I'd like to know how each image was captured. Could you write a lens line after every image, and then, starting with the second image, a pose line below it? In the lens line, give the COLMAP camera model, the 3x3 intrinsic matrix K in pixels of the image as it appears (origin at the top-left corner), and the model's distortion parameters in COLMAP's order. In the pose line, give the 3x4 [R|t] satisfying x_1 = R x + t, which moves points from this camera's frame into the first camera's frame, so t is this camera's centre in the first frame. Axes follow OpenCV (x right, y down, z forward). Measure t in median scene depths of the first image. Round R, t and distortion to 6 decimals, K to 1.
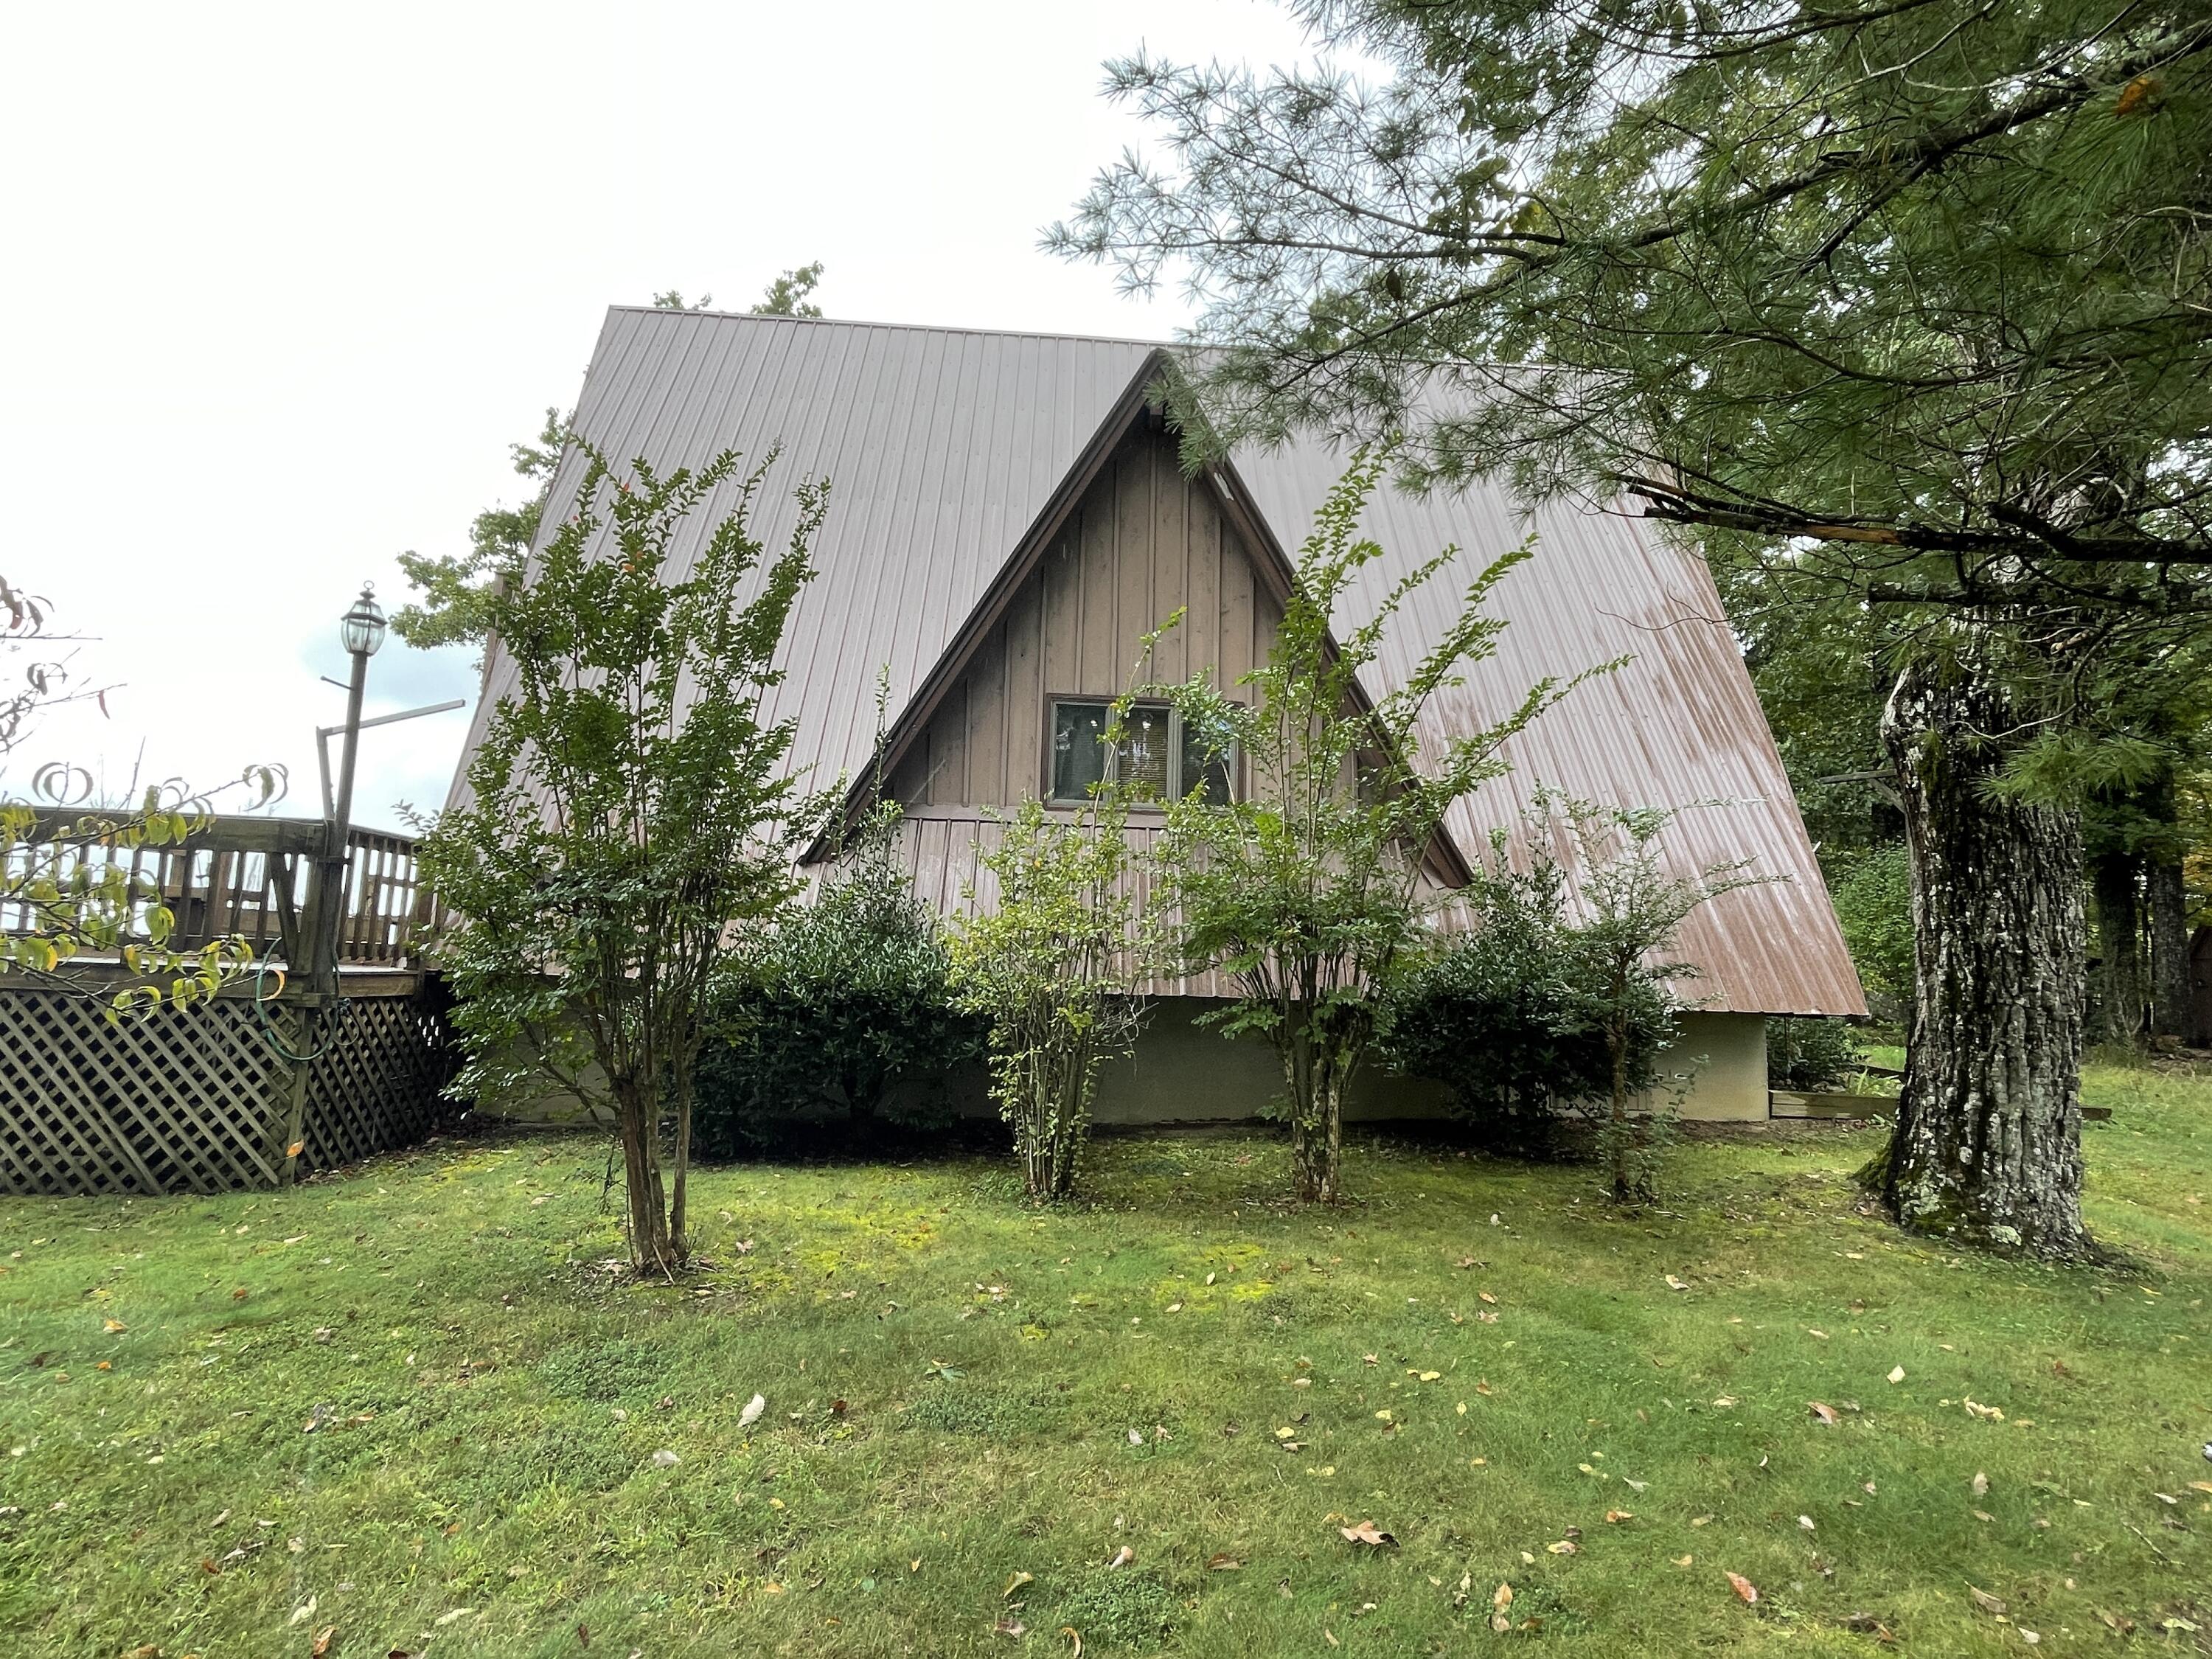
lens RADIAL K [[1085.3, 0, 1105.5], [0, 1085.3, 829.1], [0, 0, 1]] dist [0.000043, 0.000454]
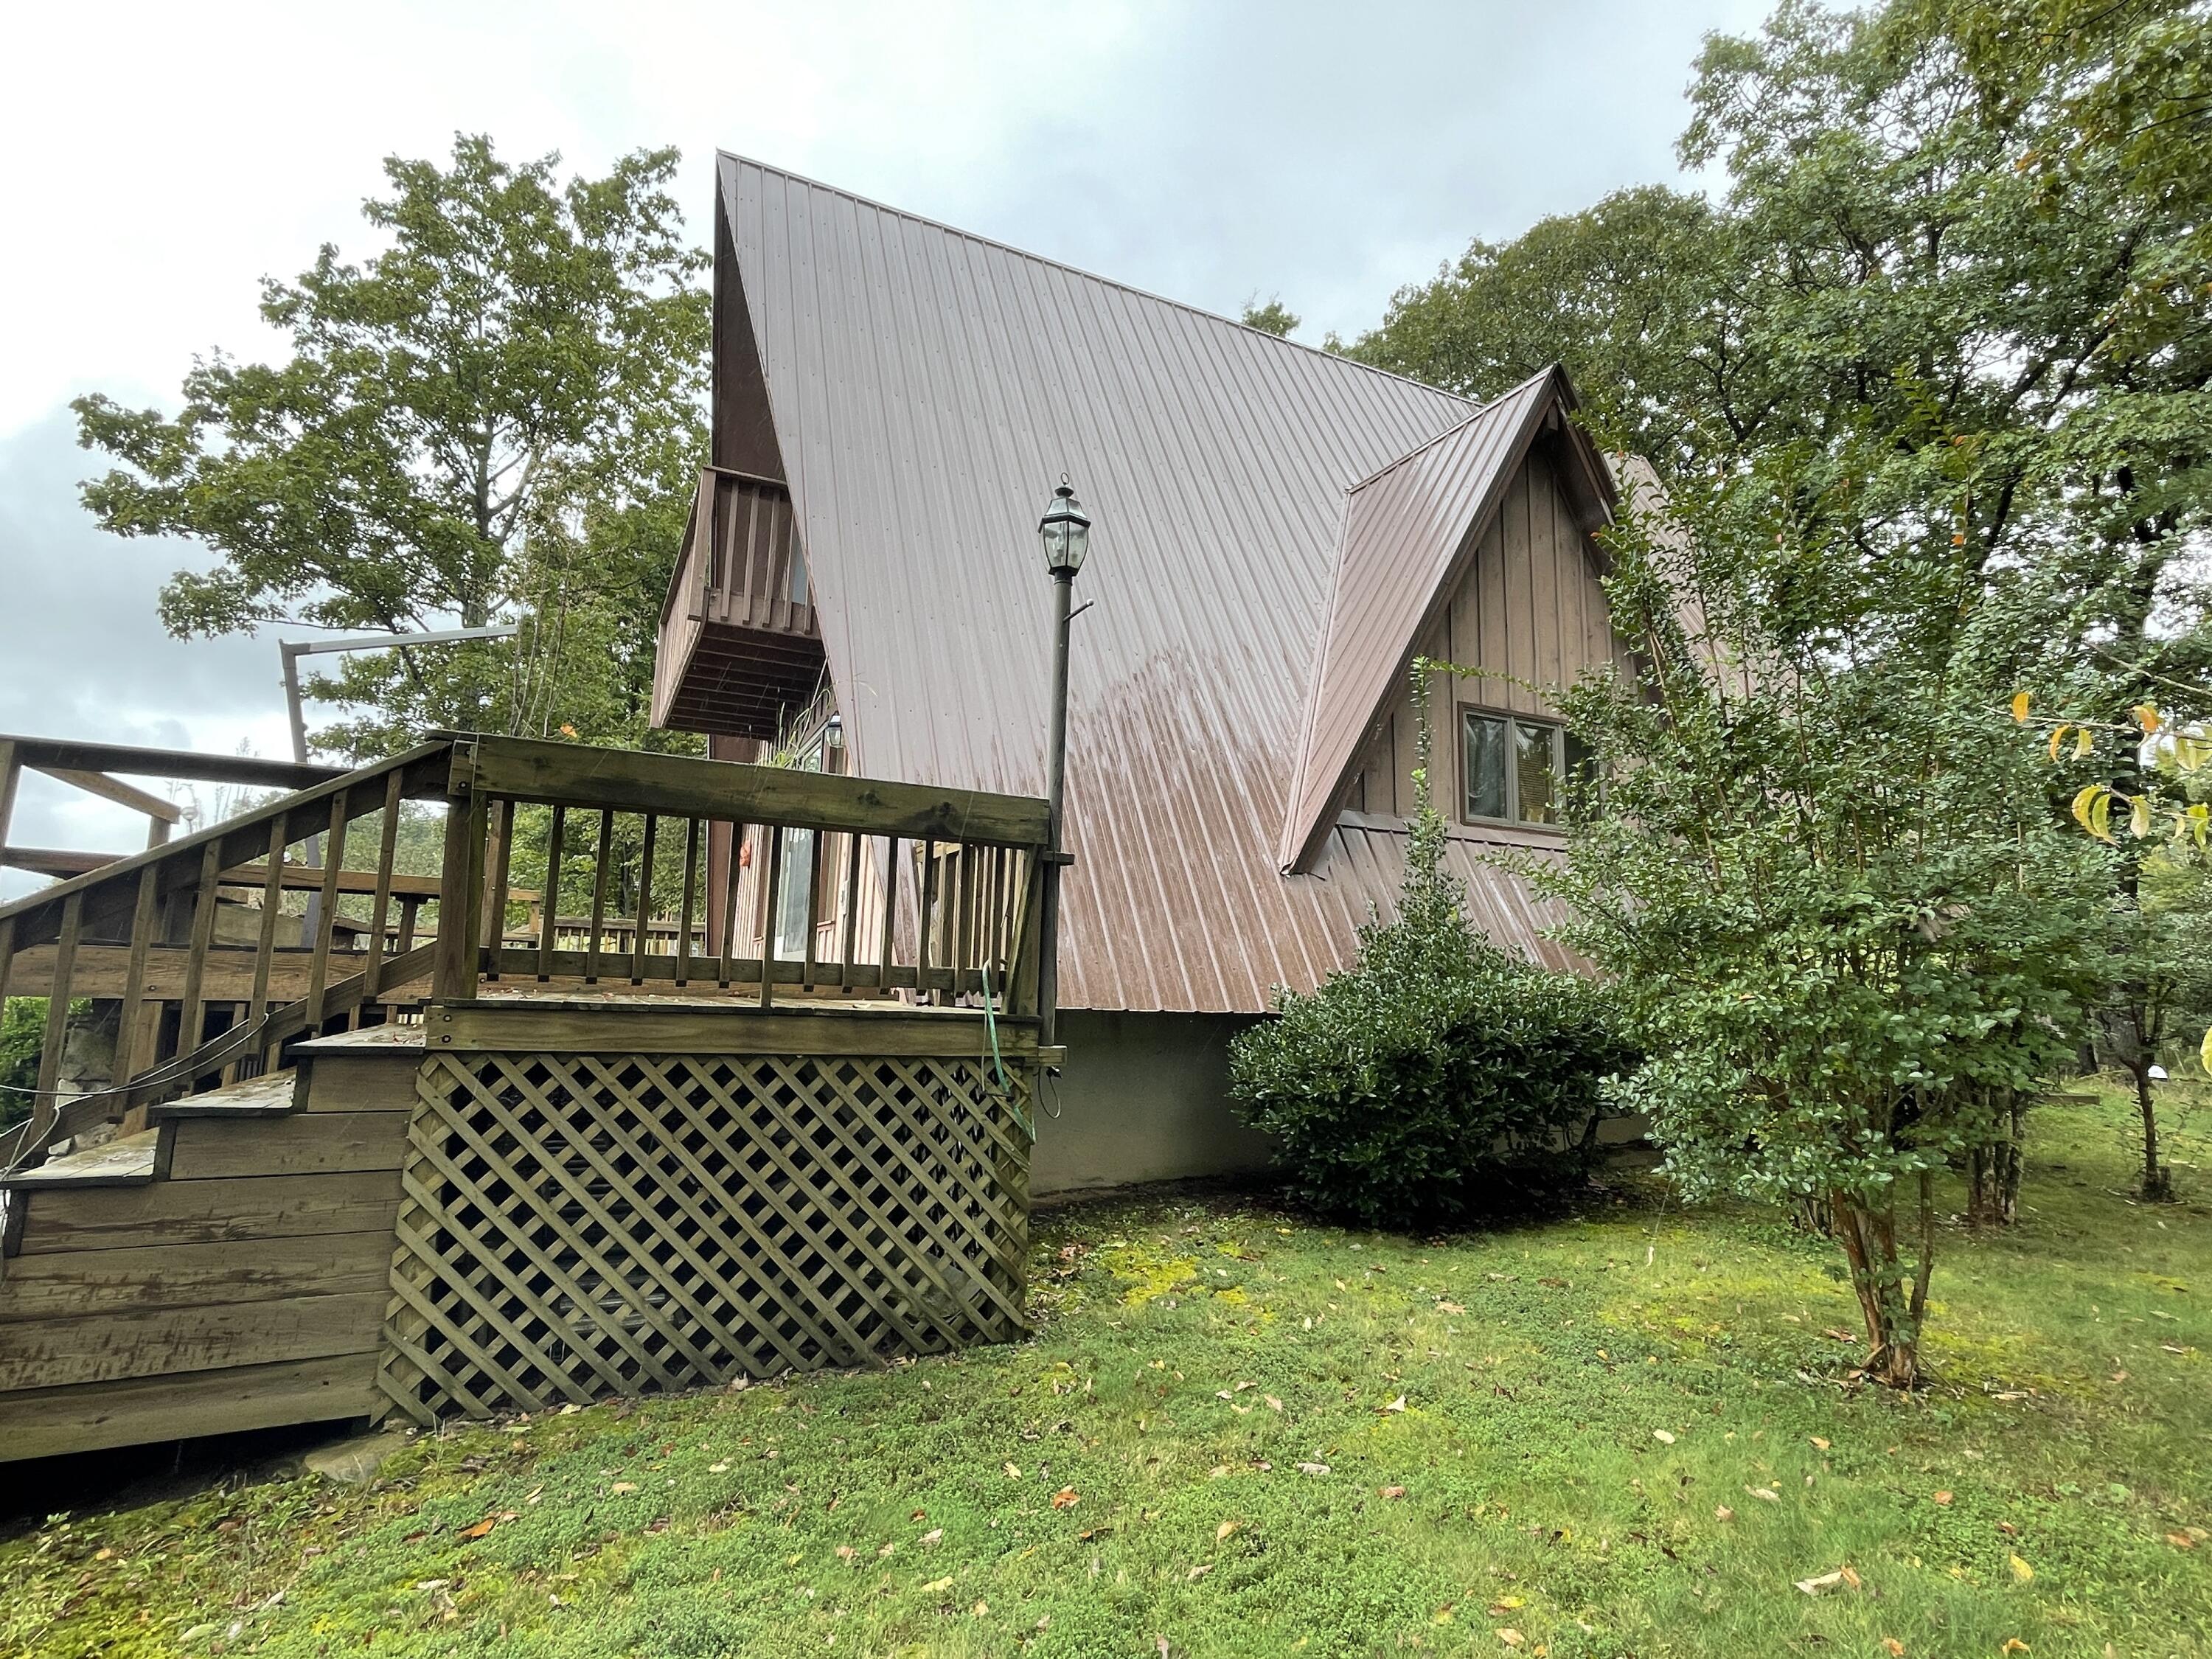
lens RADIAL K [[1085.3, 0, 1105.6], [0, 1085.3, 827.2], [0, 0, 1]] dist [0.000043, 0.000454]
pose [[0.924617, 0.048573, 0.377788, -0.790302], [-0.045747, 0.998818, -0.016457, 0.016359], [-0.378140, -0.002066, 0.925746, 0.272897]]
